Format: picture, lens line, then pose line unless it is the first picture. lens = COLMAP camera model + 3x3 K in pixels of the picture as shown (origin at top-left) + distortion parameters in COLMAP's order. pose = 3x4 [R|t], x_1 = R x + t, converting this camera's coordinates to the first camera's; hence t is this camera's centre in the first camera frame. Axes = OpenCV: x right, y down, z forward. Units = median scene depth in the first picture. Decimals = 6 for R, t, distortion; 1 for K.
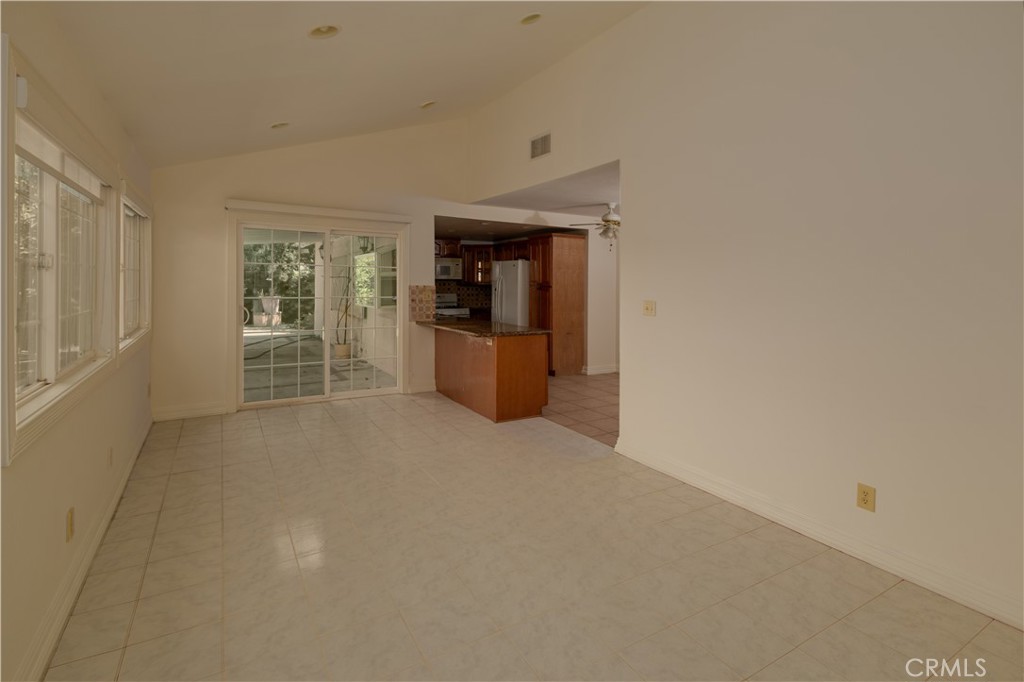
lens RADIAL K [[471.6, 0, 512.0], [0, 471.6, 341.0], [0, 0, 1]] dist [0.012128, 0.000186]
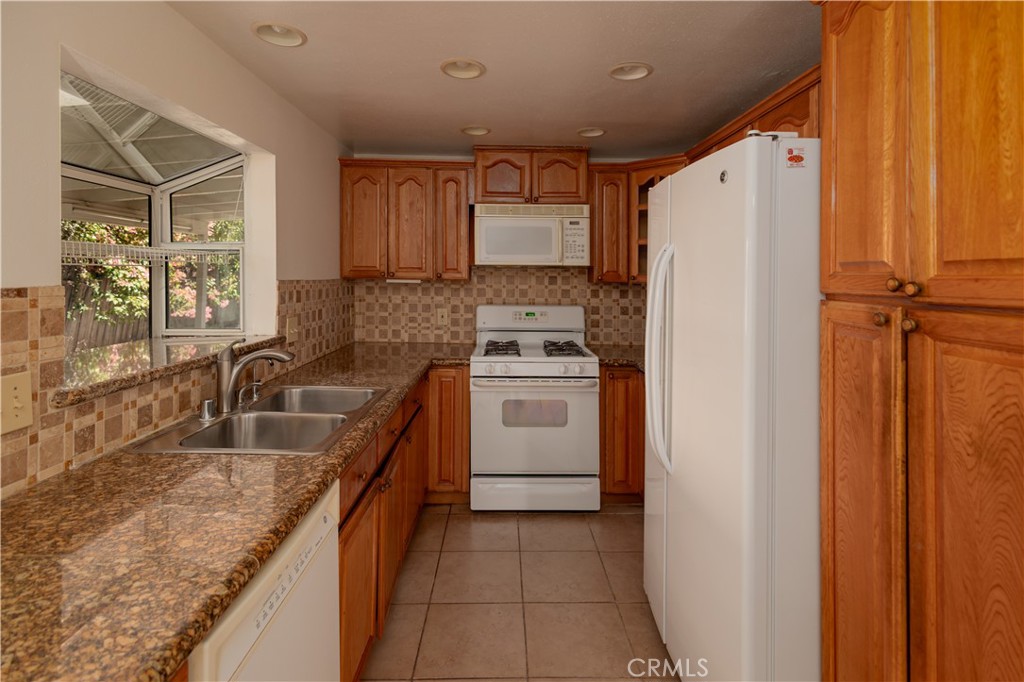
lens RADIAL K [[505.5, 0, 518.6], [0, 505.5, 276.8], [0, 0, 1]] dist [0.003145, 0.000459]
pose [[0.874330, 0.005305, -0.485302, 0.028101], [-0.064829, 0.992256, -0.105952, -0.093876], [0.480982, 0.124099, 0.867903, 0.763362]]
